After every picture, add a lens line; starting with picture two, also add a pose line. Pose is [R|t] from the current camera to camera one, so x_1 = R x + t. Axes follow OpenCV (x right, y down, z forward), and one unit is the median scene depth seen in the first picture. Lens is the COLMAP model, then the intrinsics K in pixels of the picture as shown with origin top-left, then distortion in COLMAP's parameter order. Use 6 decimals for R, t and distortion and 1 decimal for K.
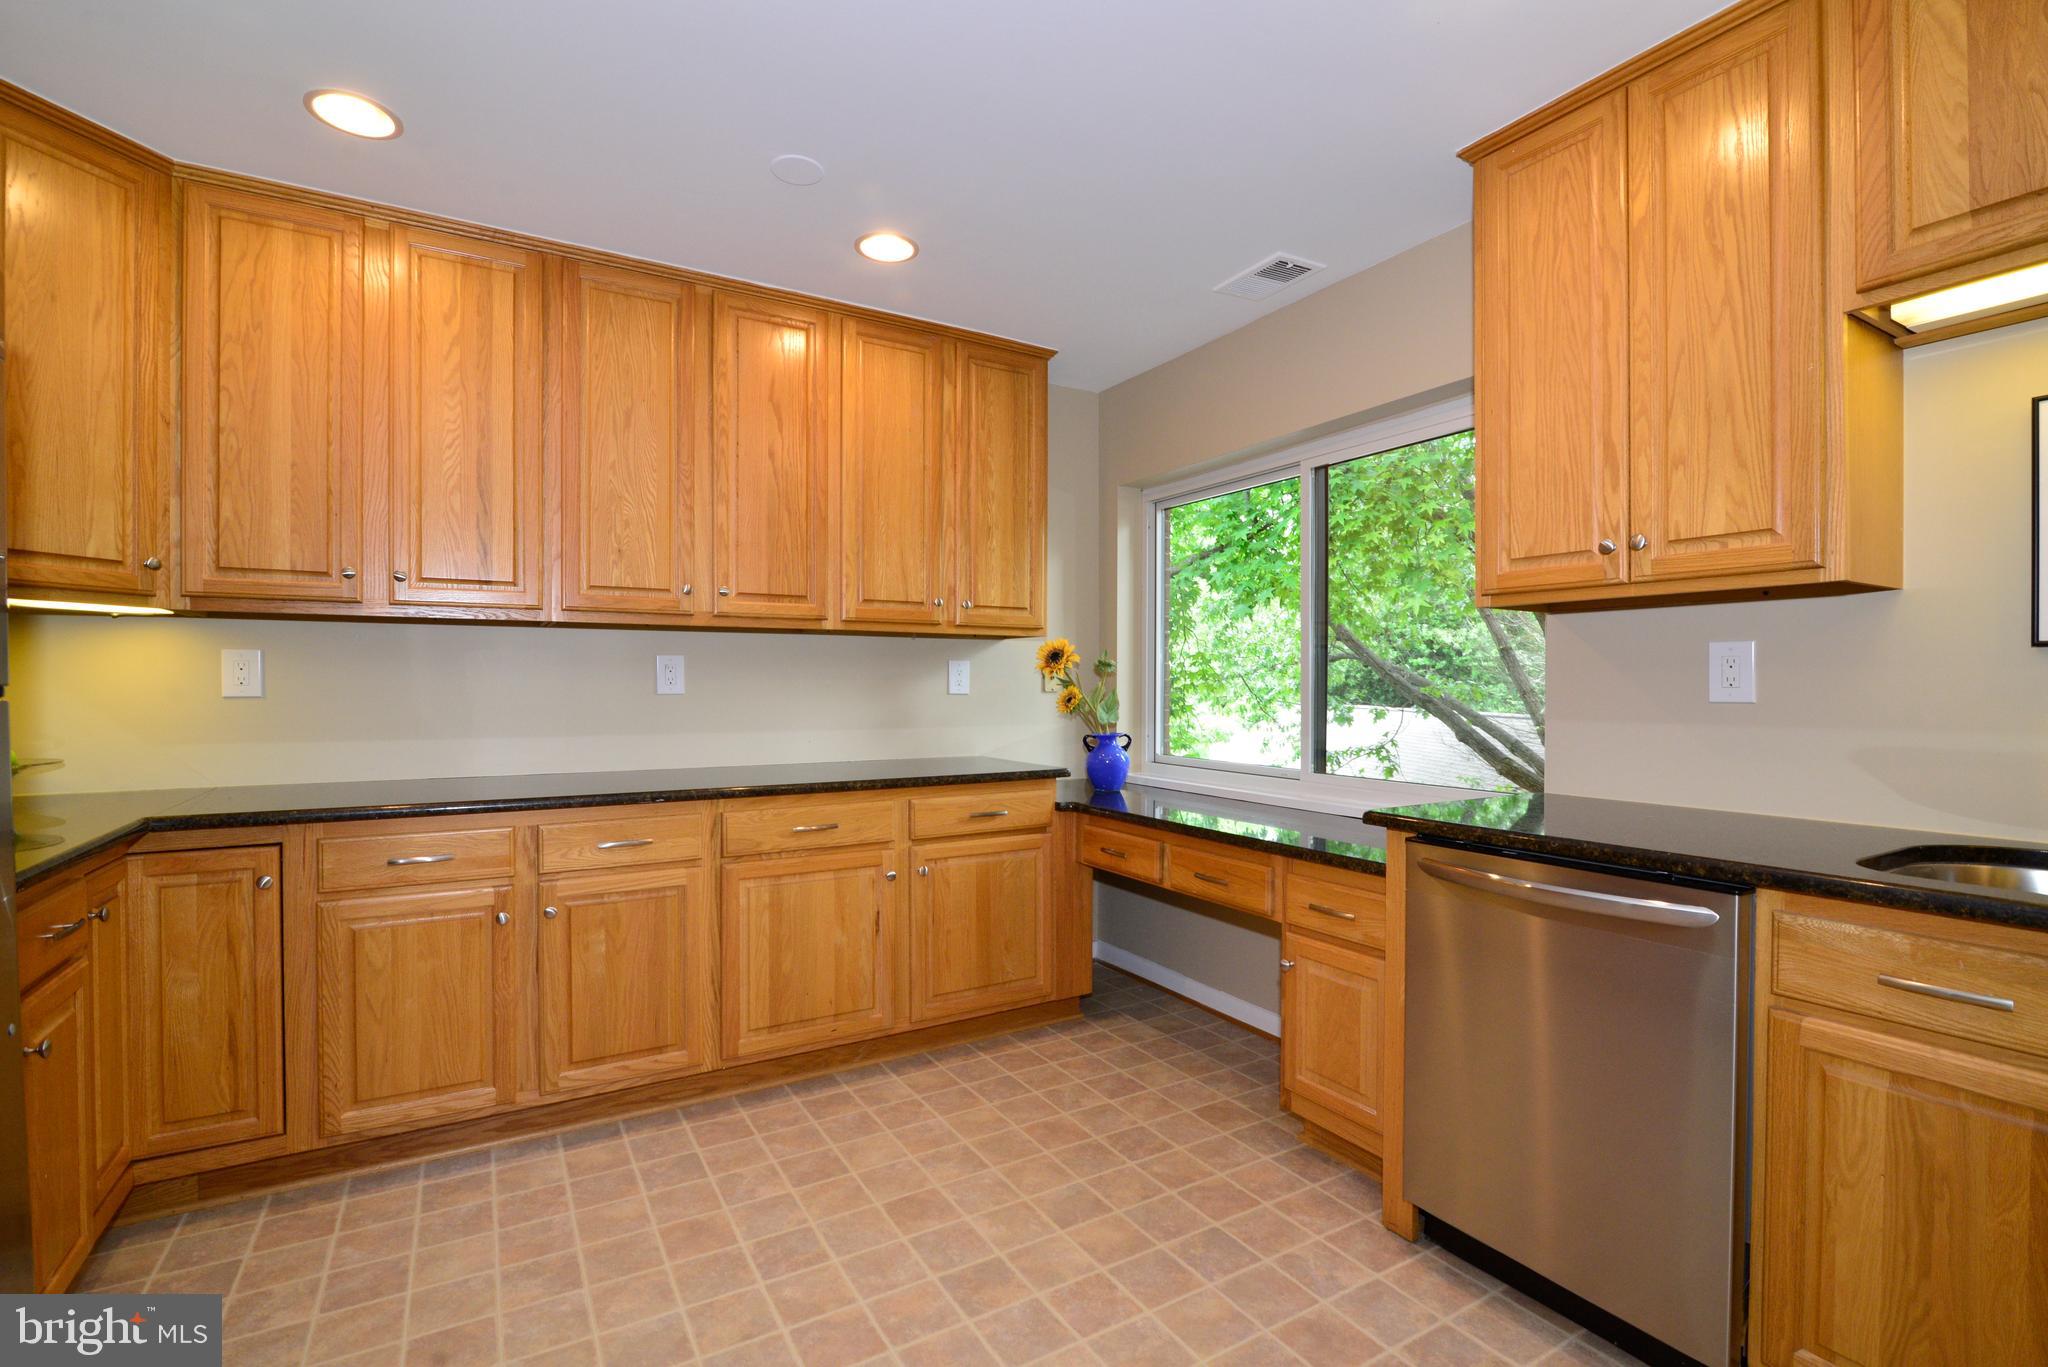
lens RADIAL K [[937.6, 0, 1026.3], [0, 937.6, 688.8], [0, 0, 1]] dist [-0.019879, 0.001012]
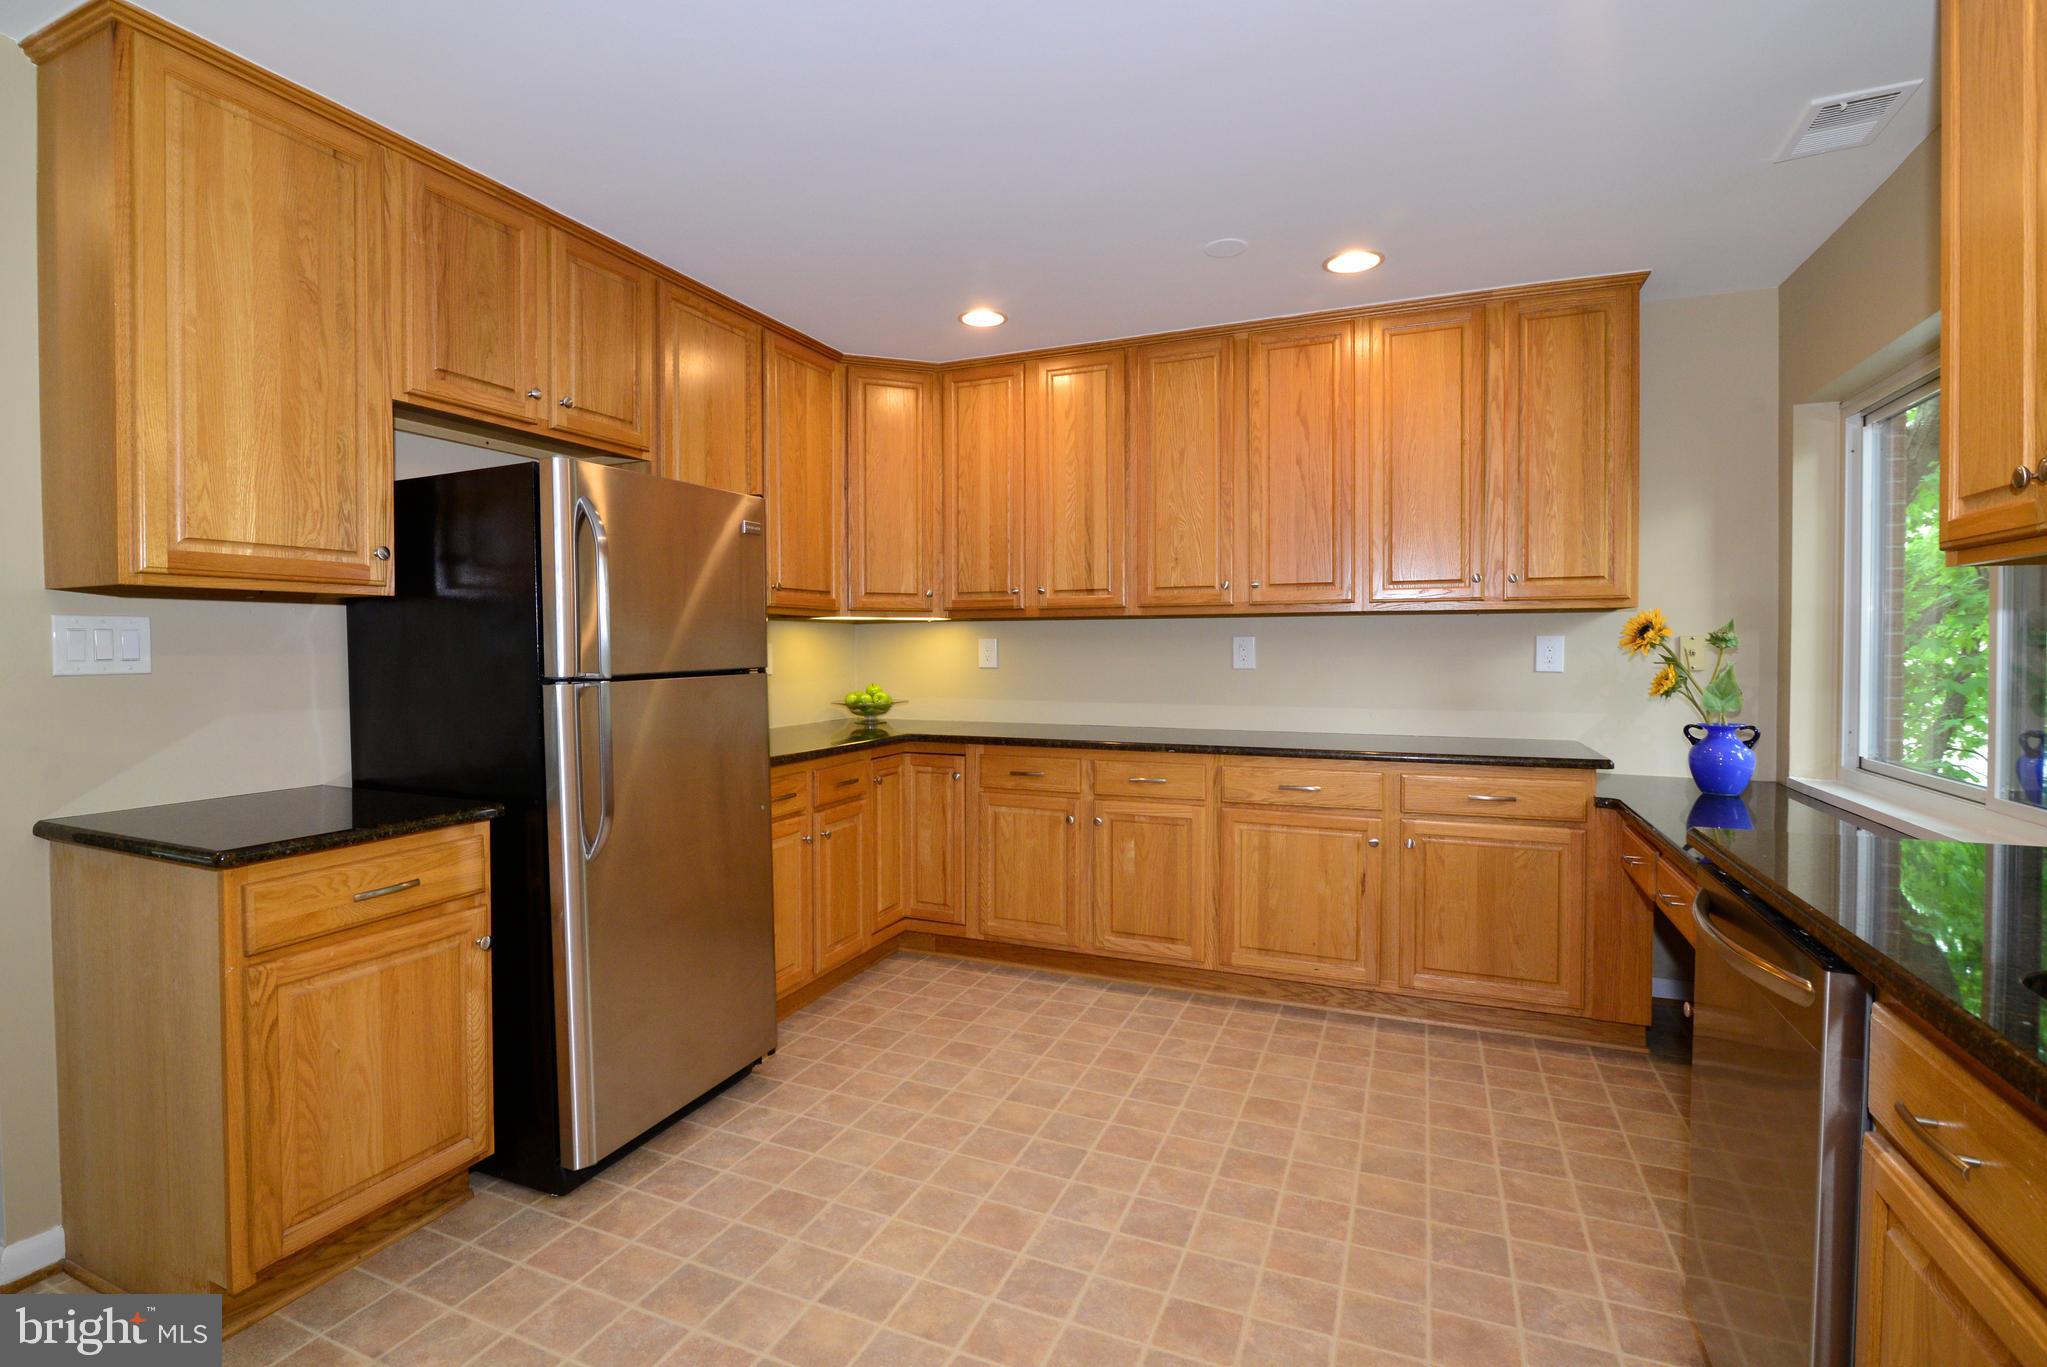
lens RADIAL K [[937.1, 0, 950.7], [0, 937.1, 665.6], [0, 0, 1]] dist [-0.019879, 0.001012]
pose [[0.567387, 0.010836, -0.823380, 0.489146], [-0.002467, 0.999931, 0.011460, -0.014020], [0.823447, -0.004471, 0.567375, -0.001753]]
